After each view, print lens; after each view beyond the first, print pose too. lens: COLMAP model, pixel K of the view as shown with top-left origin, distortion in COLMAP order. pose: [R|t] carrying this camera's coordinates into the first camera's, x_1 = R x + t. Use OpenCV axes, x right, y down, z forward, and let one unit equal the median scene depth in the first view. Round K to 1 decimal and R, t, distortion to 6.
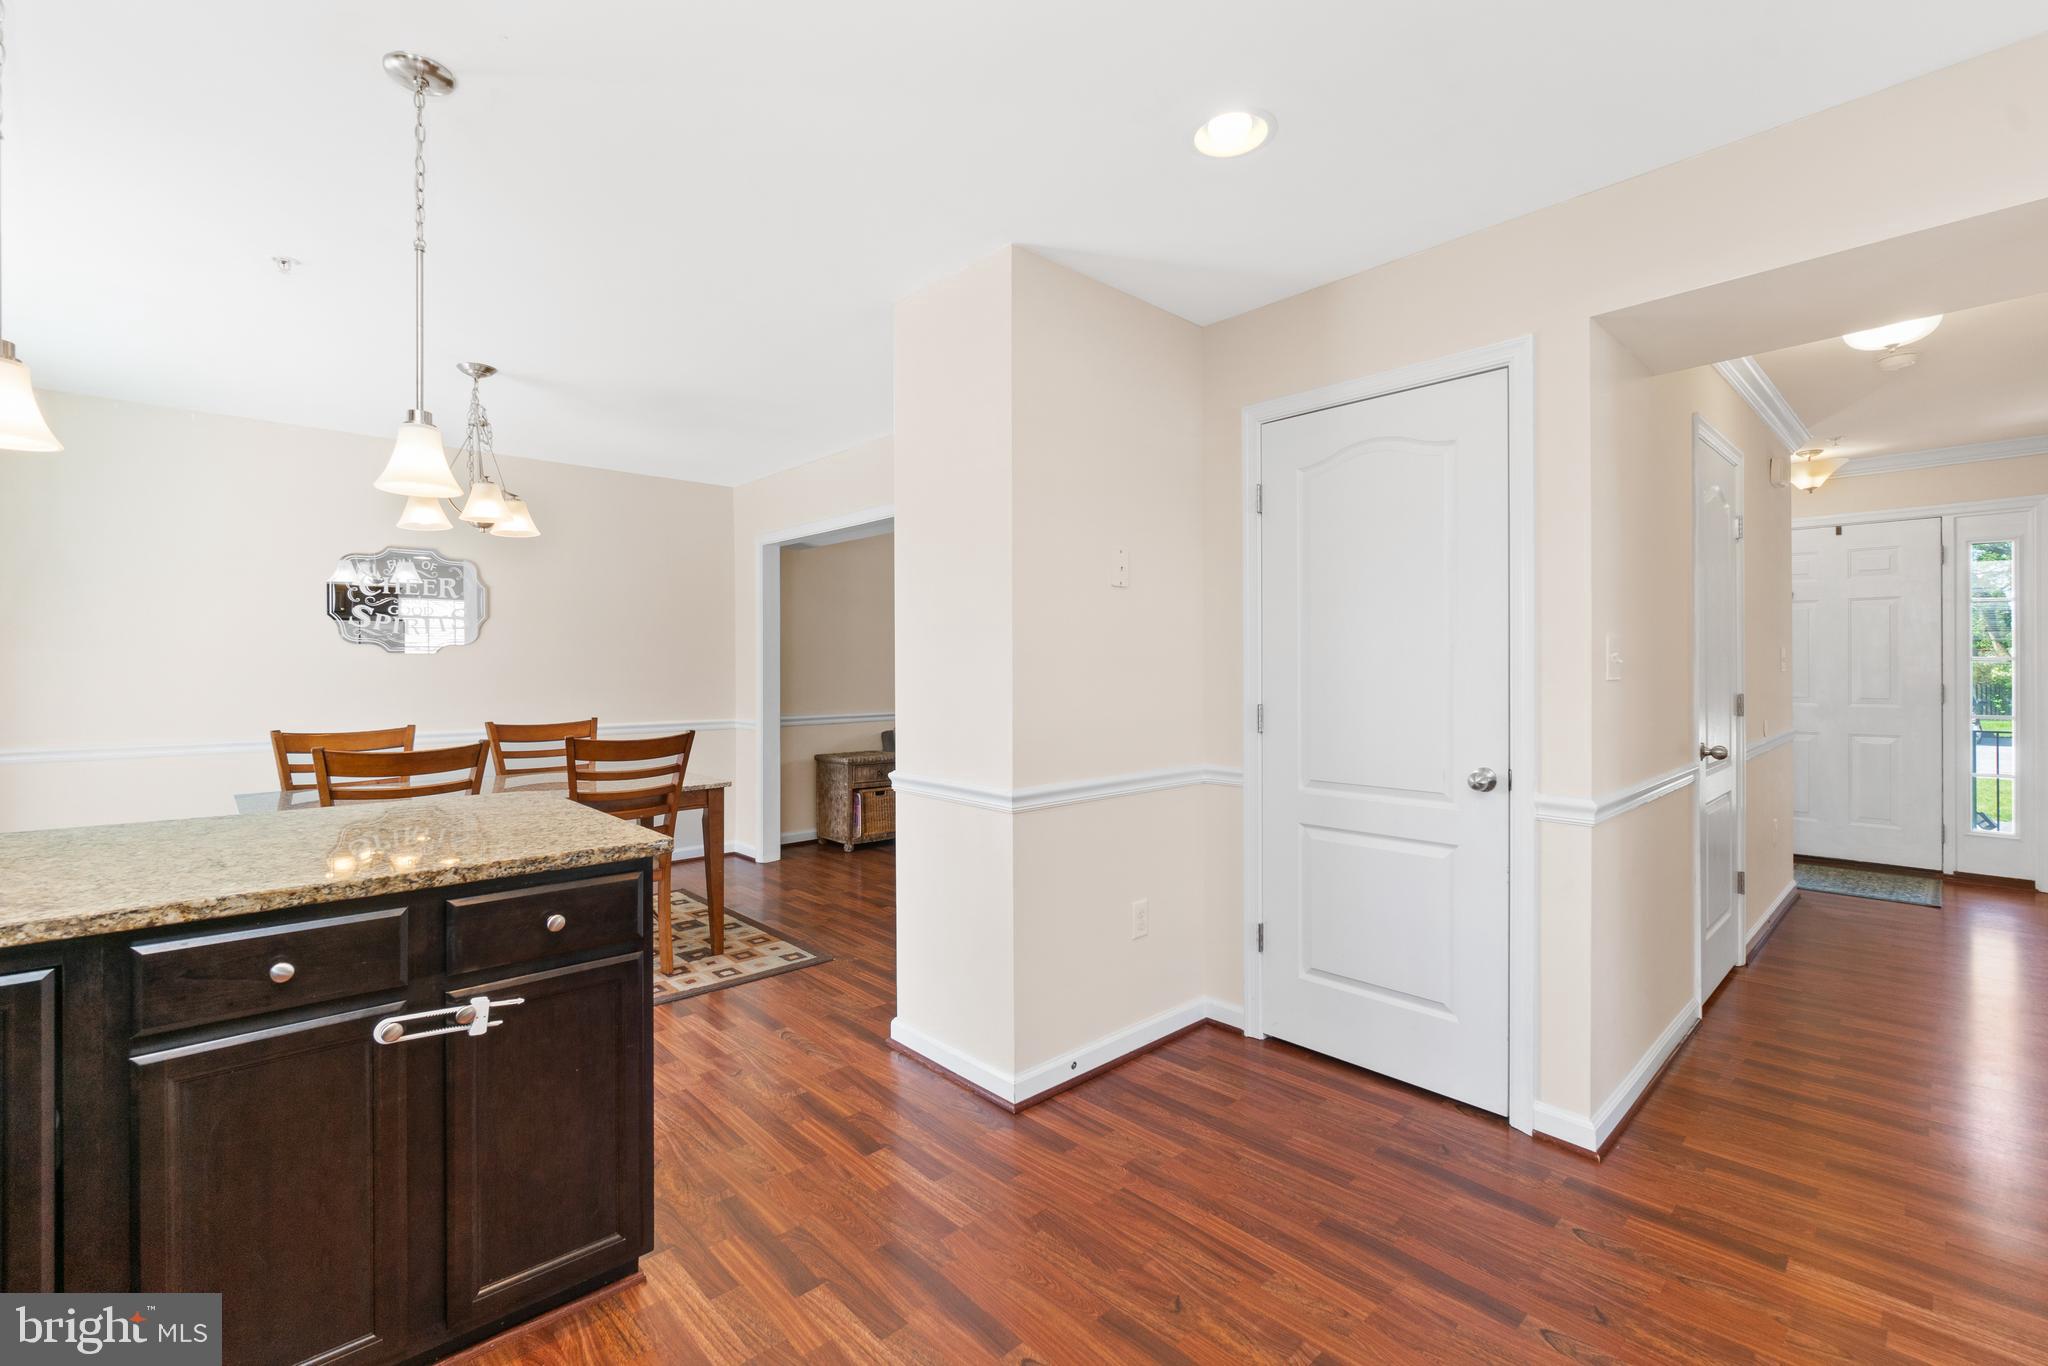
lens RADIAL K [[885.0, 0, 1028.6], [0, 885.0, 662.0], [0, 0, 1]] dist [-0.003721, -0.000109]
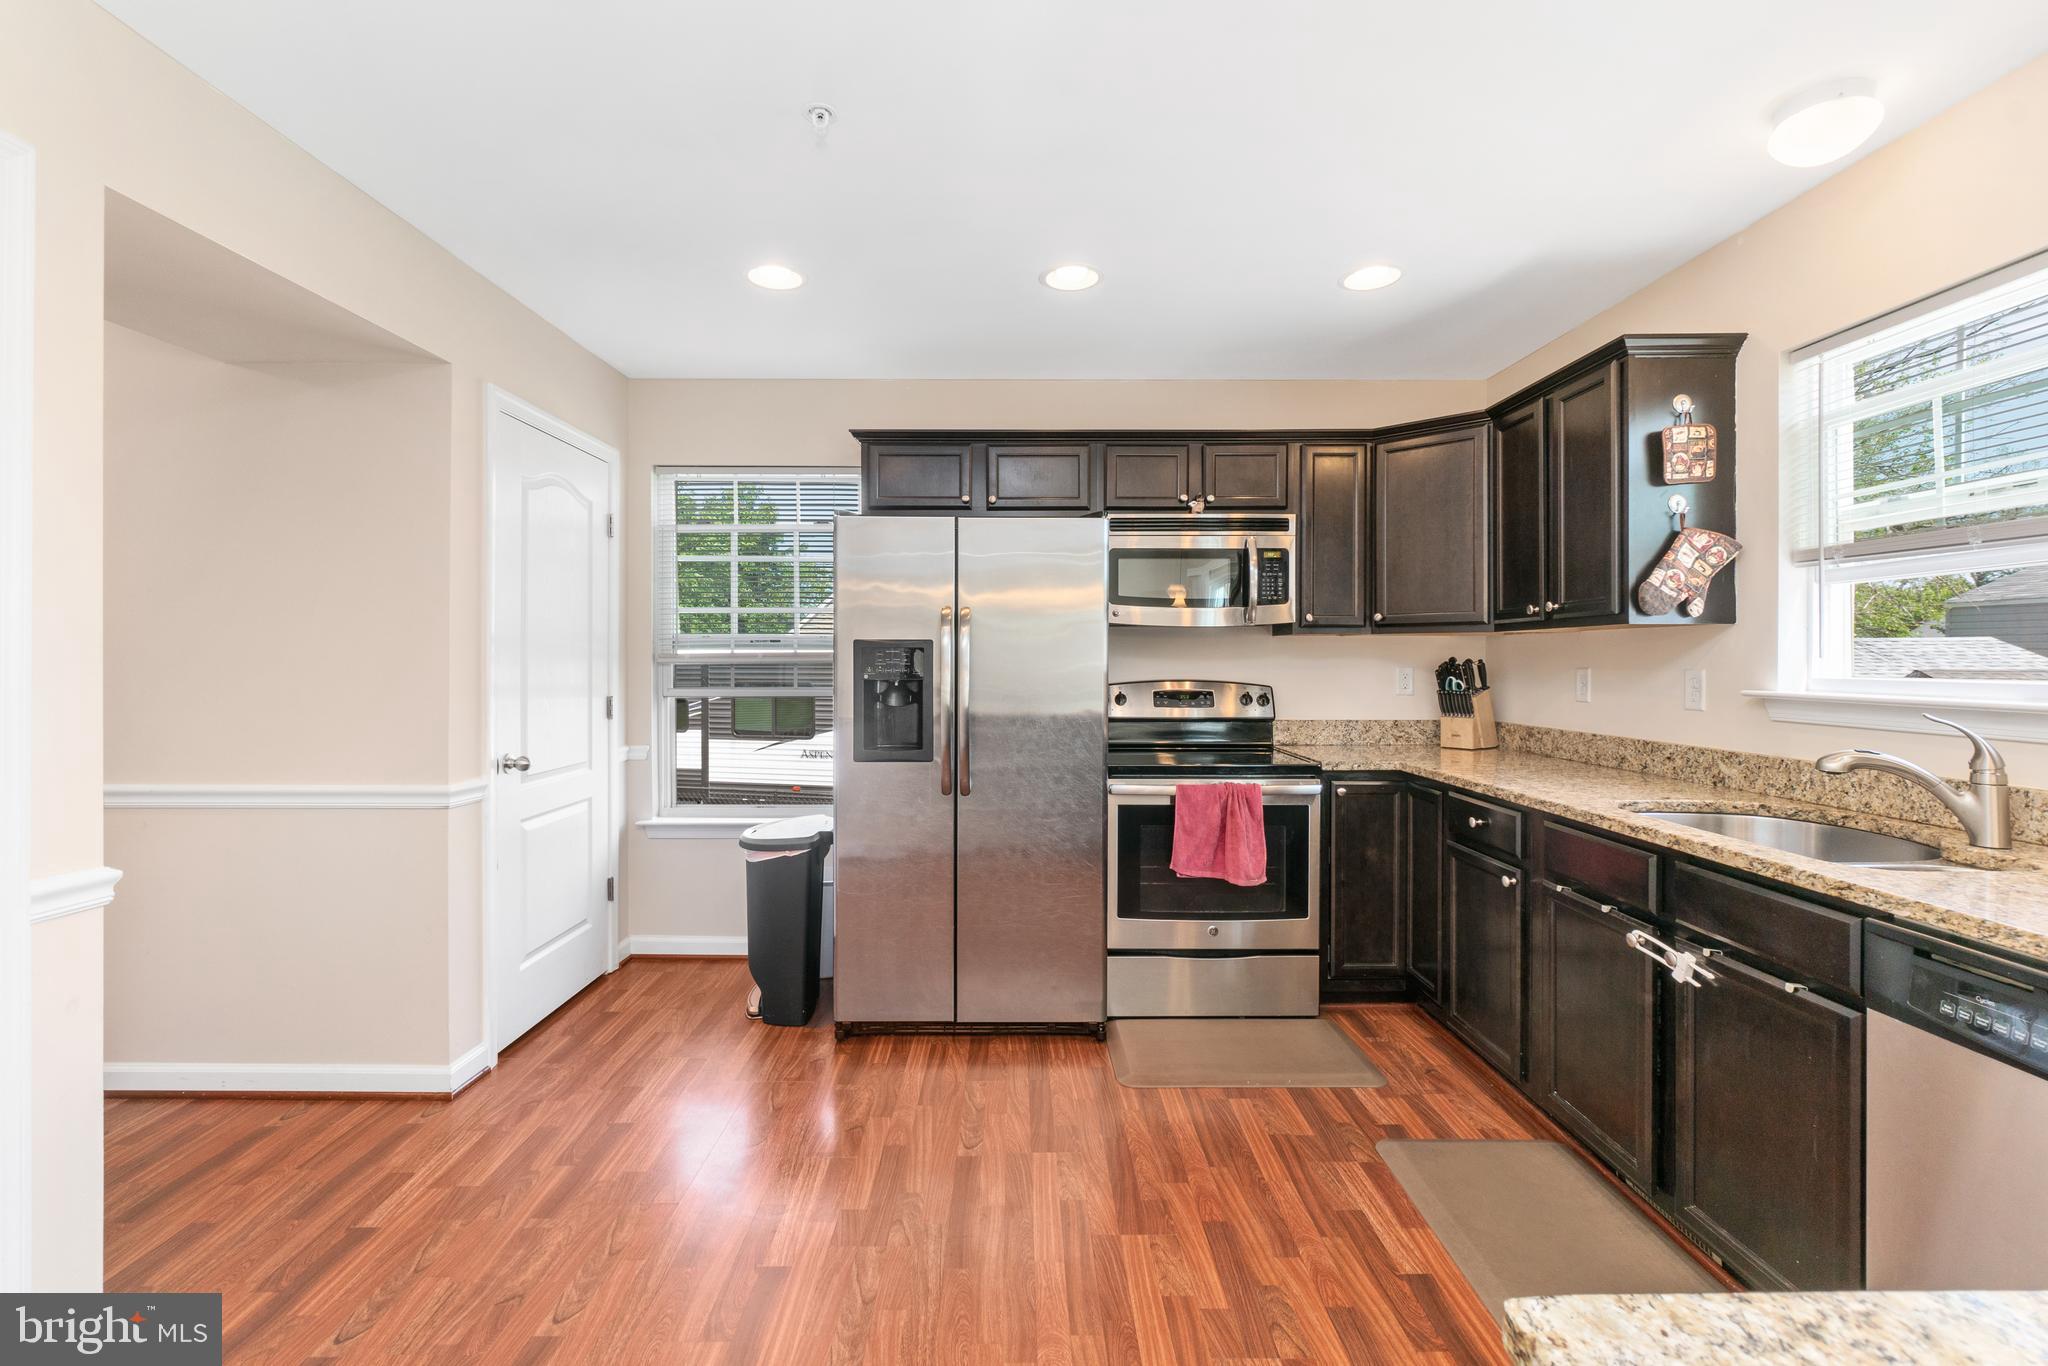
lens RADIAL K [[885.0, 0, 1024.0], [0, 885.0, 667.1], [0, 0, 1]] dist [-0.003721, -0.000109]
pose [[-0.734345, -0.005033, 0.678758, -0.160989], [-0.006121, 0.999981, 0.000792, -0.003421], [-0.678749, -0.003573, -0.734361, 0.547394]]
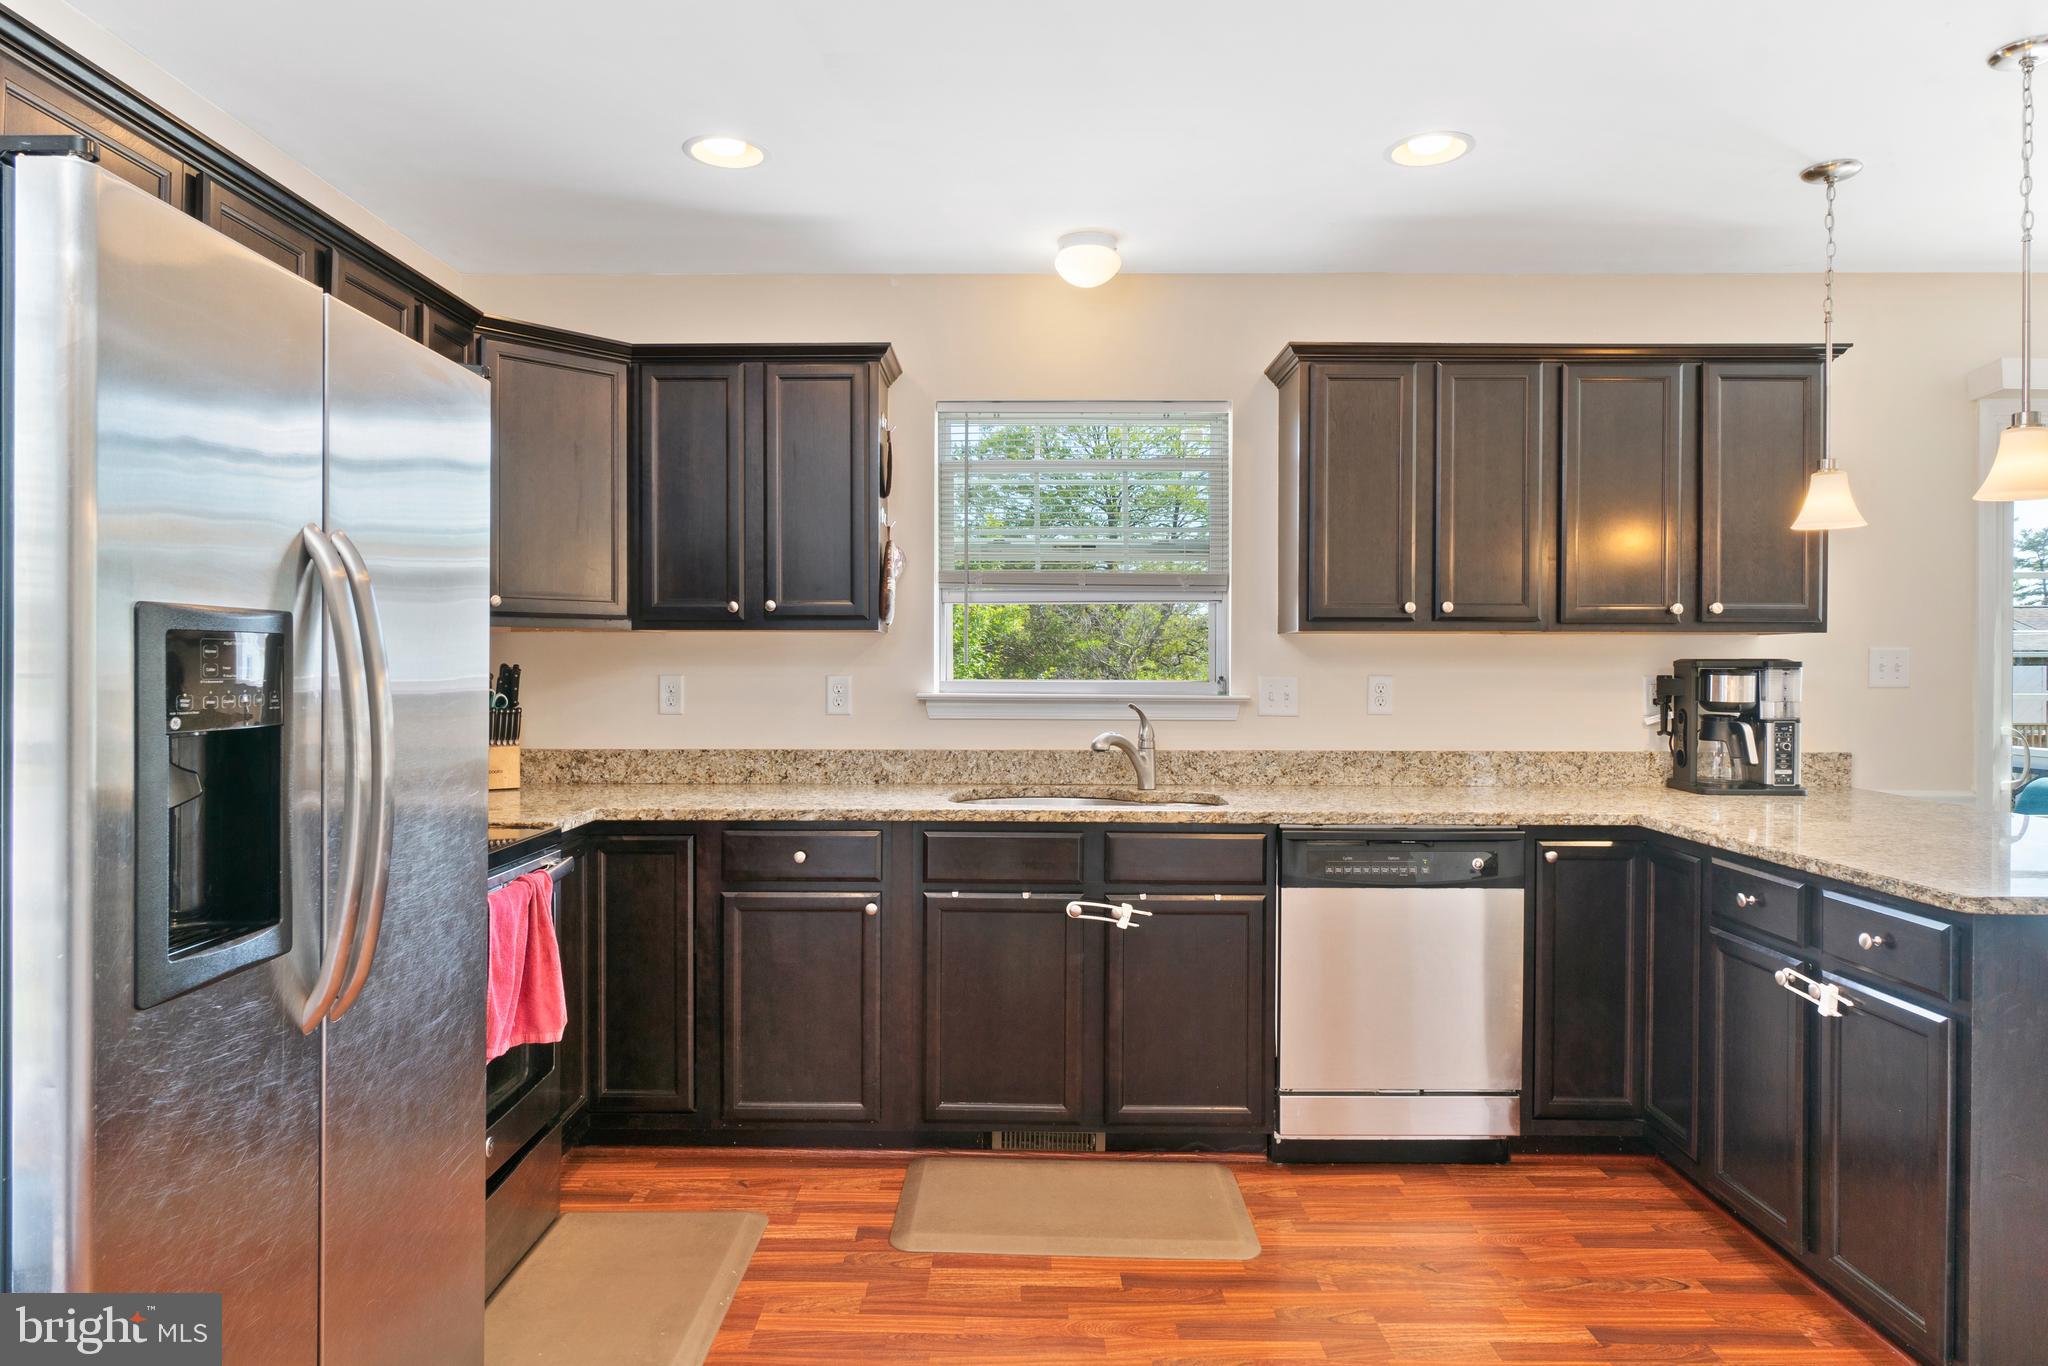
lens RADIAL K [[1235.8, 0, 1008.7], [0, 1235.8, 675.9], [0, 0, 1]] dist [-0.000533, -0.002387]
pose [[-0.693535, 0.006140, -0.720396, 0.438045], [0.005050, 0.999981, 0.003662, -0.006031], [0.720405, -0.001098, -0.693553, 0.482443]]
